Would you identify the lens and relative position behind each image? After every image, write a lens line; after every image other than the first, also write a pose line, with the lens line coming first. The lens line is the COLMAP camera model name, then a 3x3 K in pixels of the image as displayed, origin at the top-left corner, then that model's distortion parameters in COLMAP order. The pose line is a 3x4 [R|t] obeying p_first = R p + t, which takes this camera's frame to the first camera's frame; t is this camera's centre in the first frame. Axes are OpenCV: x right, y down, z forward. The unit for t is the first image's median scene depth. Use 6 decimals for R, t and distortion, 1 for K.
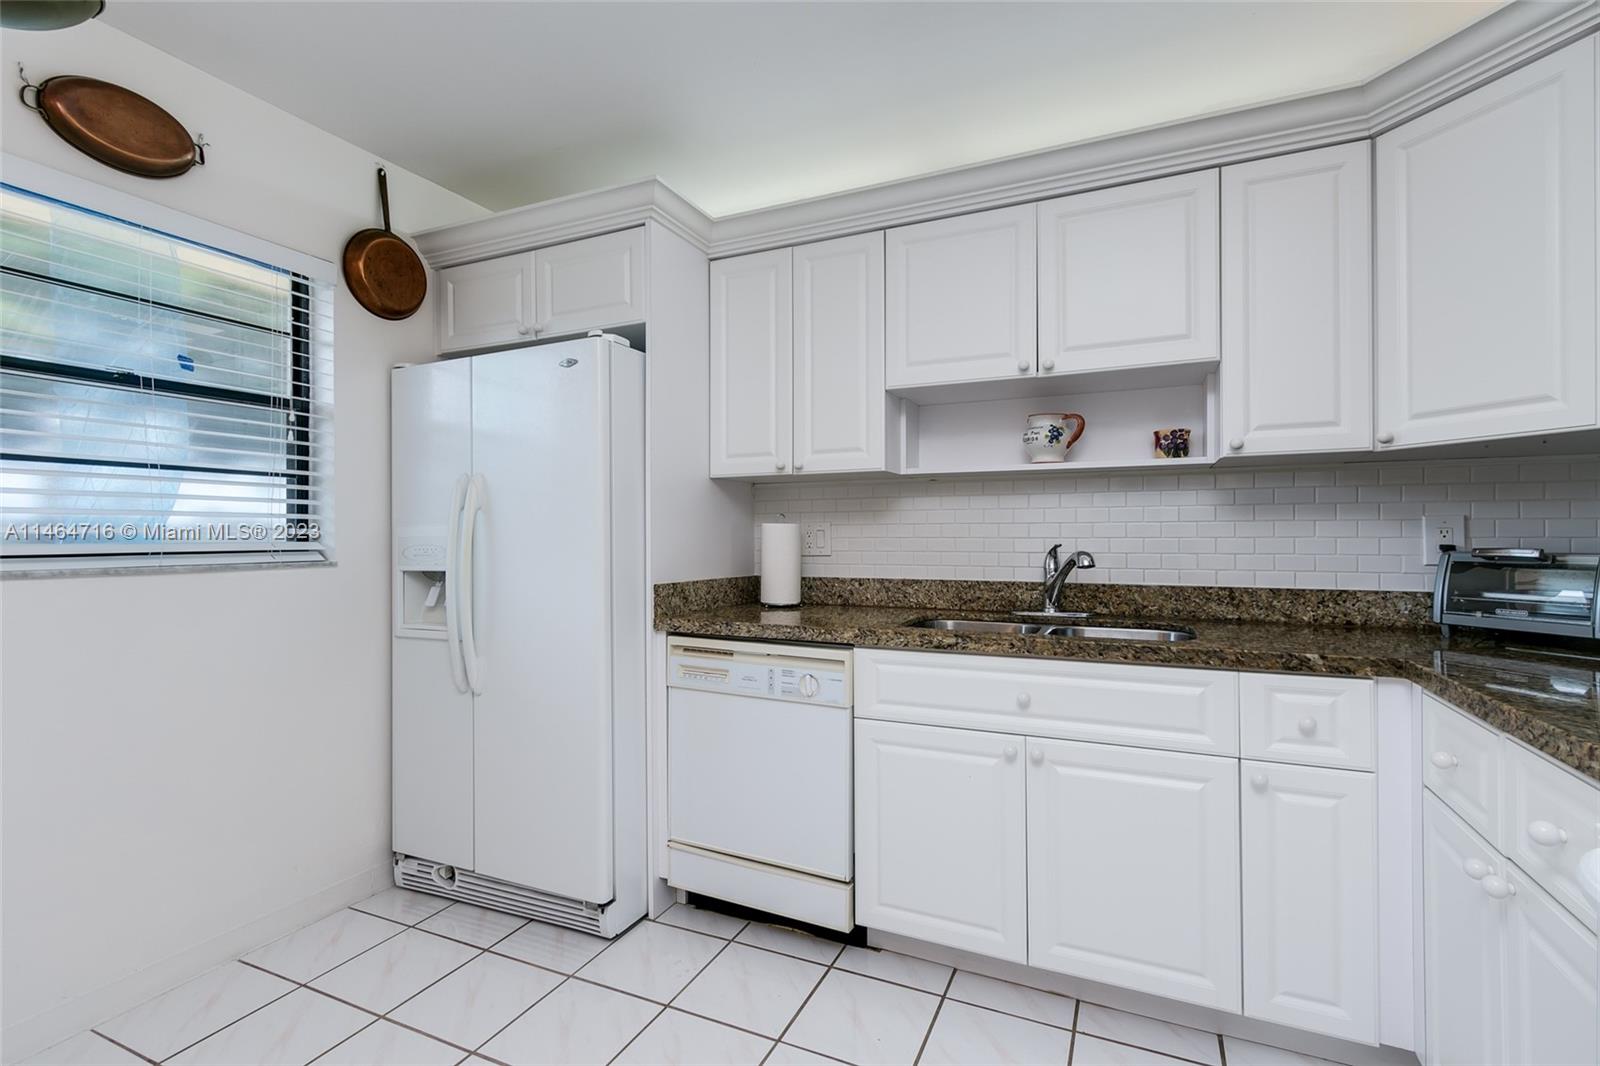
lens RADIAL K [[724.1, 0, 811.7], [0, 724.1, 534.7], [0, 0, 1]] dist [0.002038, -0.000566]
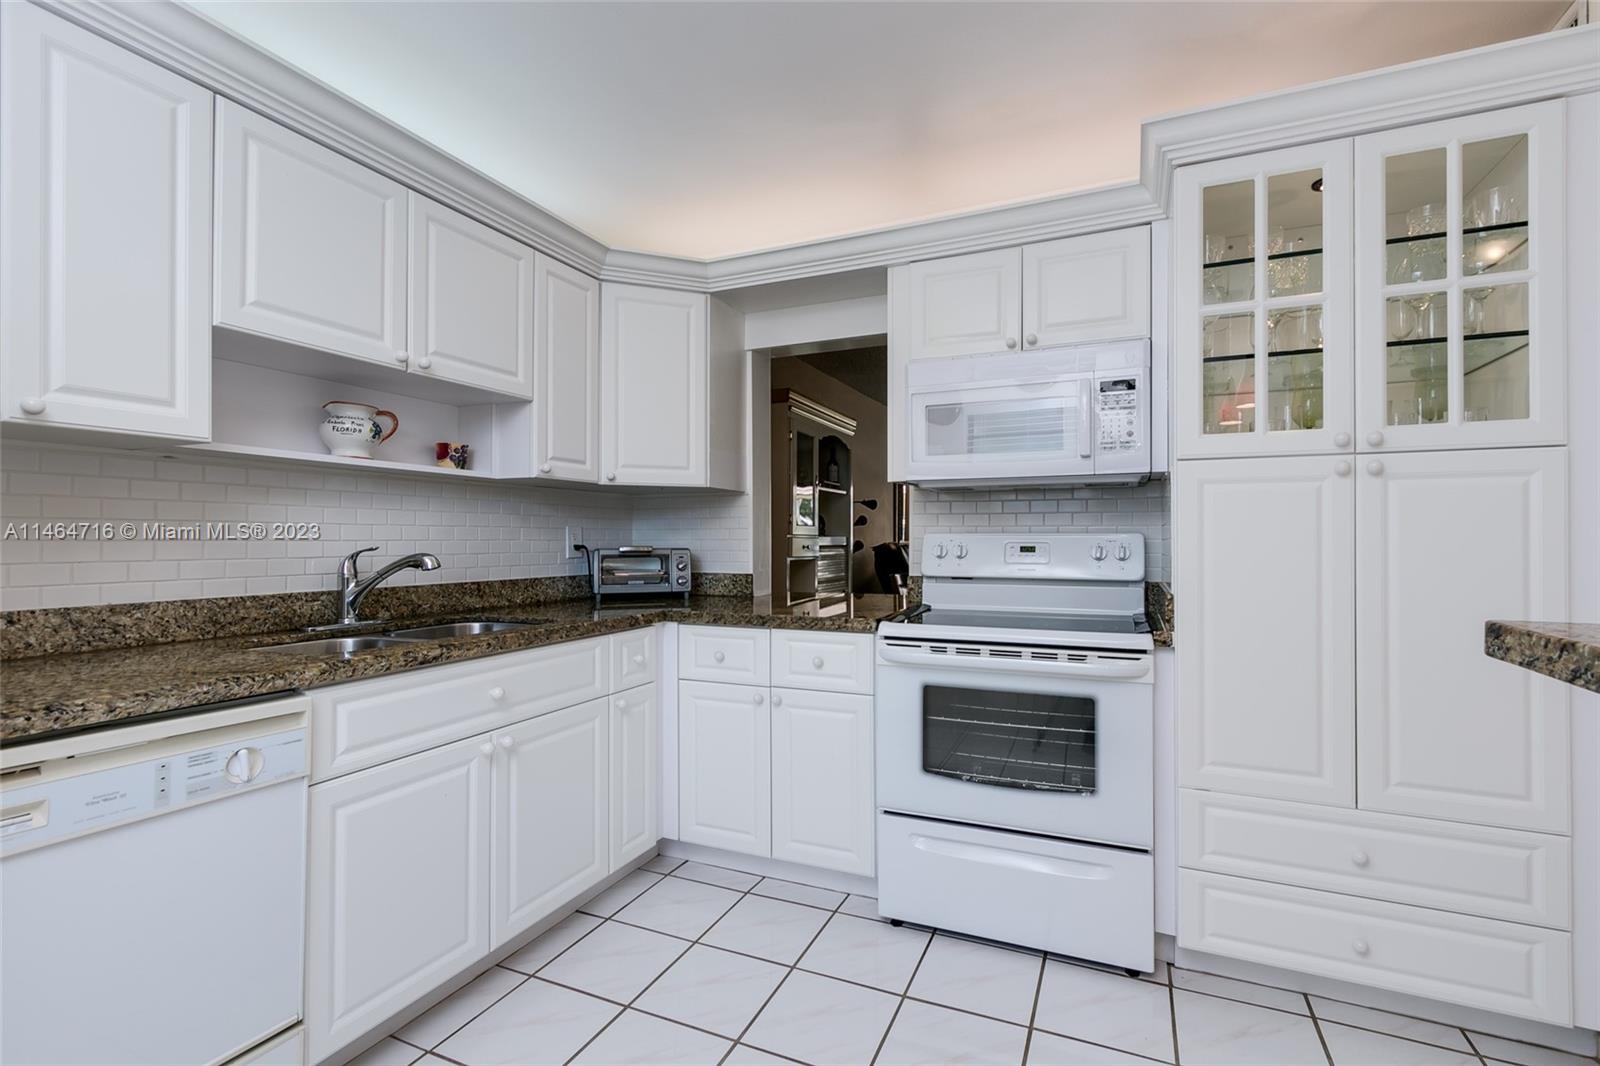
lens RADIAL K [[724.1, 0, 811.7], [0, 724.1, 534.7], [0, 0, 1]] dist [0.002038, -0.000566]
pose [[-0.016135, 0.007960, 0.999838, -0.607208], [-0.002134, 0.999966, -0.007996, 0.003380], [-0.999868, -0.002263, -0.016118, 0.450638]]
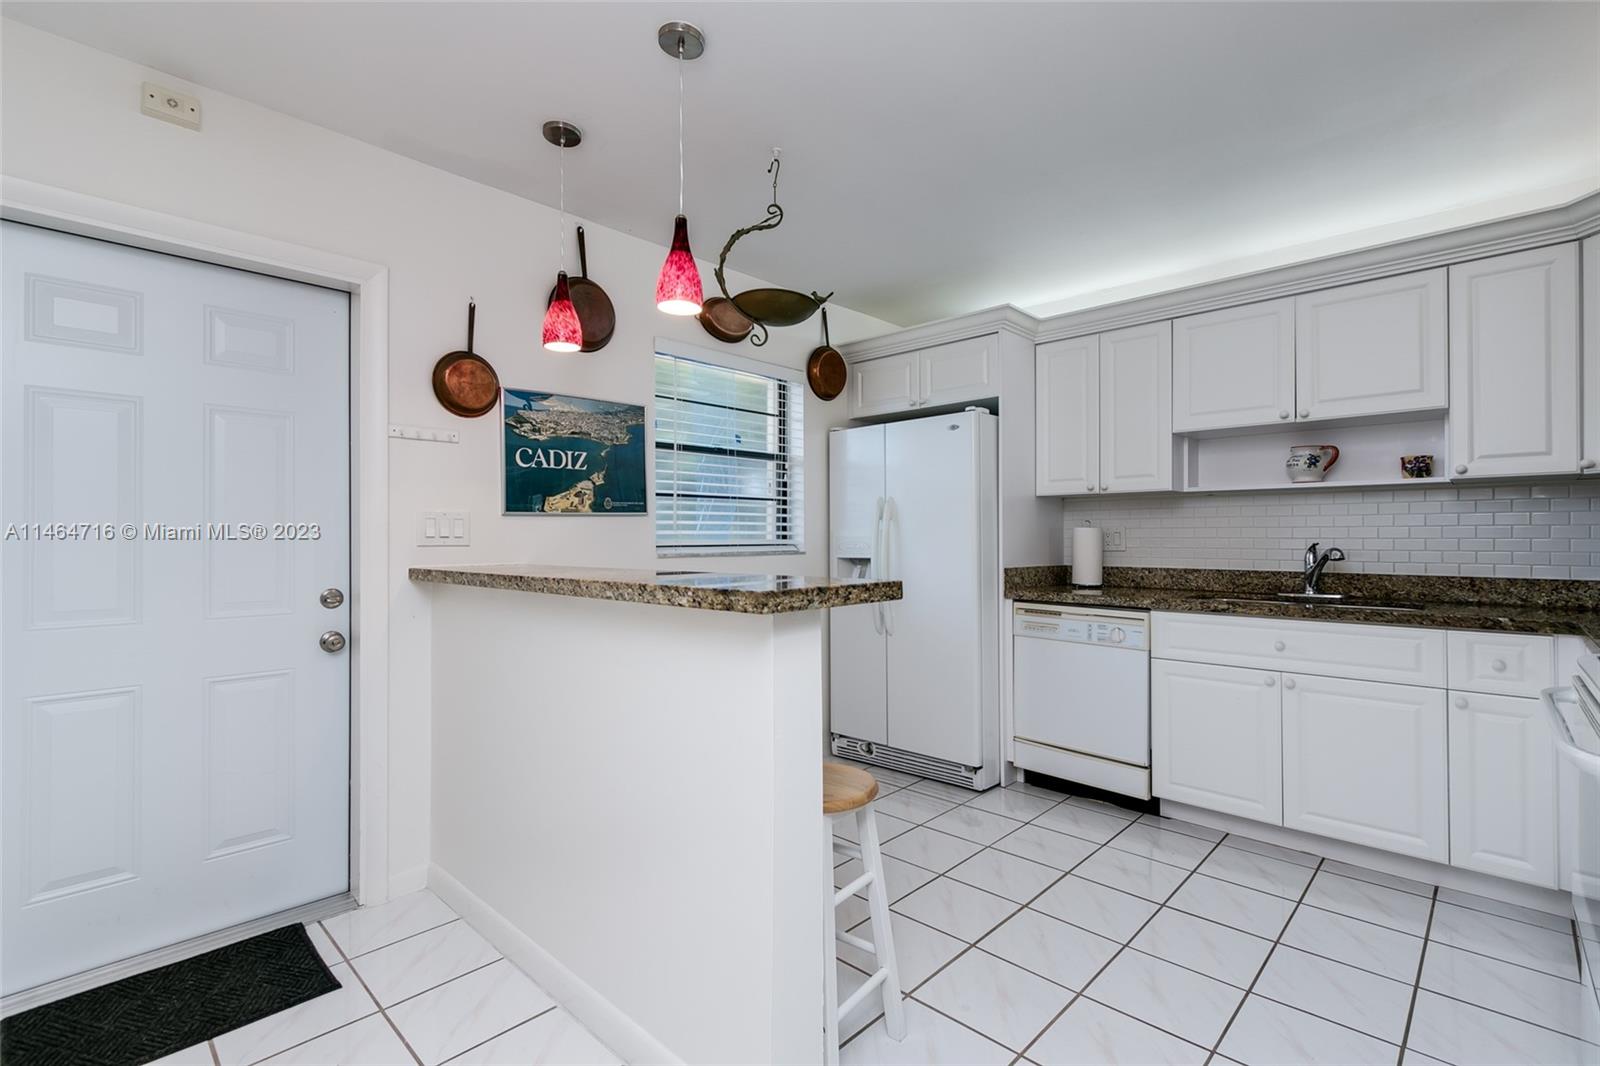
lens RADIAL K [[729.1, 0, 807.7], [0, 729.1, 534.1], [0, 0, 1]] dist [0.007878, -0.005102]
pose [[0.943944, 0.000942, -0.330104, -0.101551], [-0.001455, 0.999998, -0.001307, -0.000096], [0.330102, 0.001714, 0.943944, -0.591121]]
